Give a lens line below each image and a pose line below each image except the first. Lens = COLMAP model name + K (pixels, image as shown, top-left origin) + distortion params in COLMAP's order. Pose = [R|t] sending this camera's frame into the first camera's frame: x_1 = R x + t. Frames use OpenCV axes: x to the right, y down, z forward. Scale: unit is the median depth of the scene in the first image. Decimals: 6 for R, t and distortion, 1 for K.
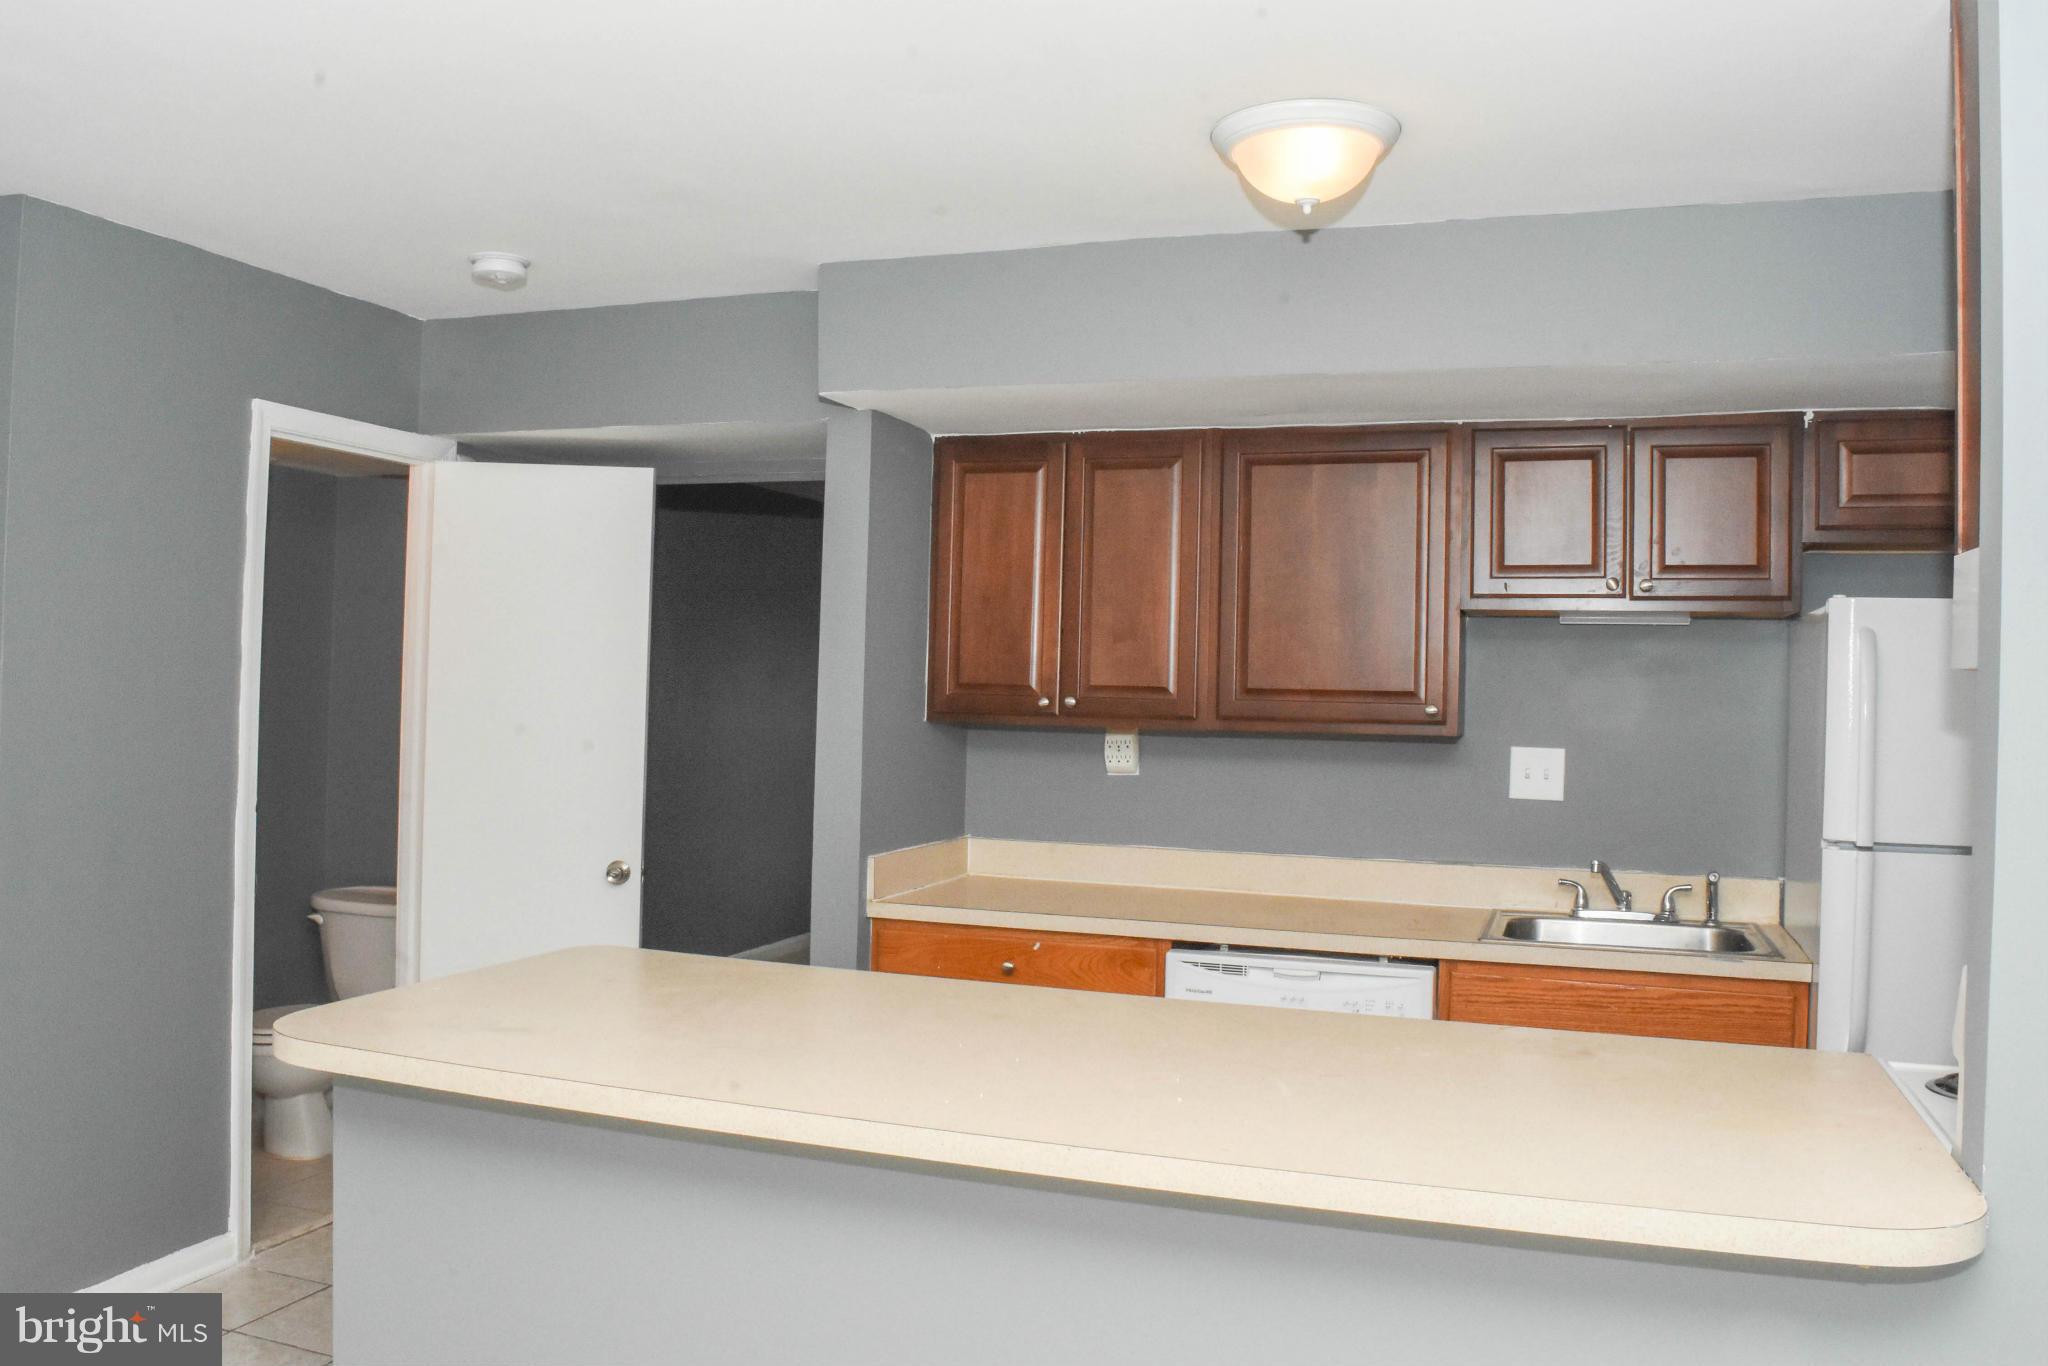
lens RADIAL K [[1601.0, 0, 1029.8], [0, 1601.0, 669.9], [0, 0, 1]] dist [-0.101203, 0.042437]
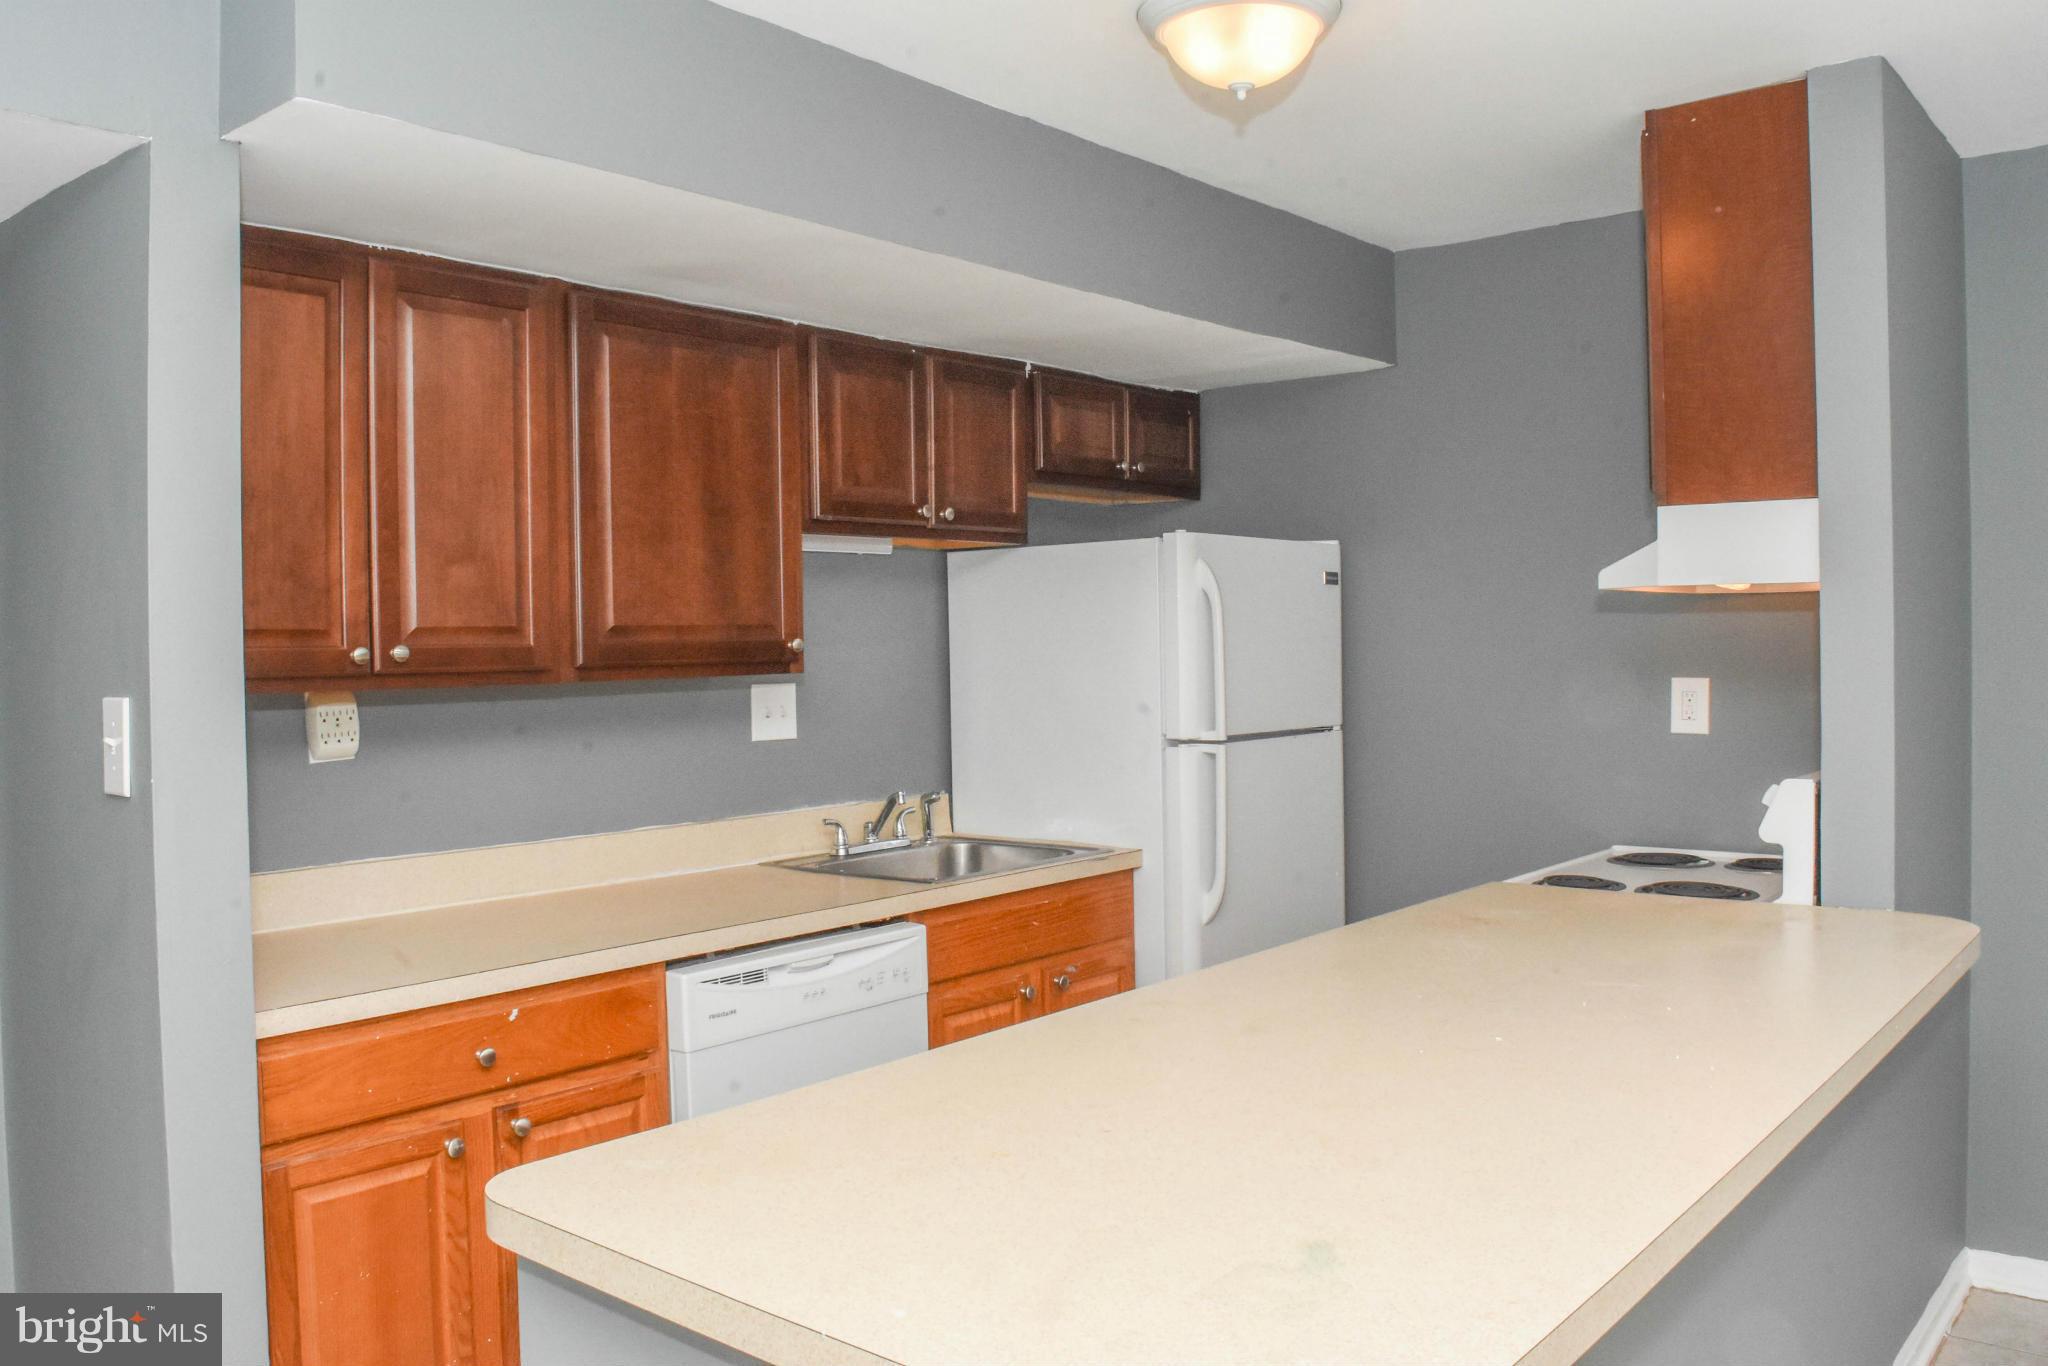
lens RADIAL K [[1601.0, 0, 1029.8], [0, 1601.0, 669.9], [0, 0, 1]] dist [-0.101203, 0.042437]
pose [[0.354670, -0.045358, 0.933891, -0.500192], [0.014767, 0.998970, 0.042911, 0.003036], [-0.934875, -0.001428, 0.354974, 0.529859]]
